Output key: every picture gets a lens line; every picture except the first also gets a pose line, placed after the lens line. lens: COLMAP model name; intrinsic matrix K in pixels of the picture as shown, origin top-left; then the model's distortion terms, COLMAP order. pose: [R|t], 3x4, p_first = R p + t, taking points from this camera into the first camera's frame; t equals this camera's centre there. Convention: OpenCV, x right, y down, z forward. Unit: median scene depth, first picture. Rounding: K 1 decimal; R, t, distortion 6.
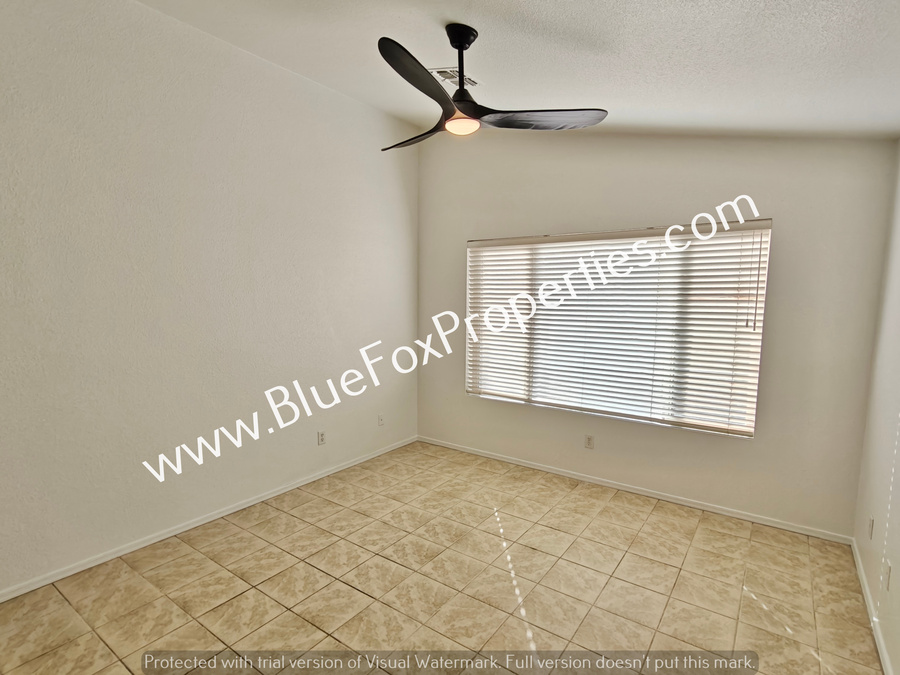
lens RADIAL K [[452.2, 0, 443.0], [0, 452.2, 345.2], [0, 0, 1]] dist [0.000648, 0.001222]
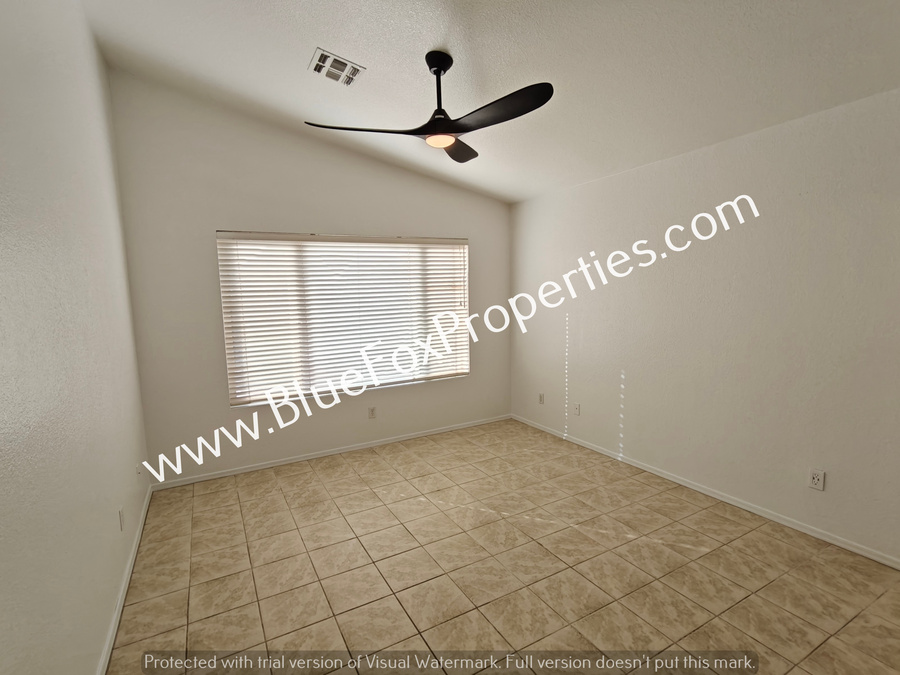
lens RADIAL K [[437.2, 0, 445.5], [0, 437.2, 343.5], [0, 0, 1]] dist [0.001510, 0.002224]
pose [[0.448802, -0.129161, 0.884248, -0.647014], [0.132948, 0.988138, 0.076859, -0.031567], [-0.883686, 0.083065, 0.460650, 0.318204]]
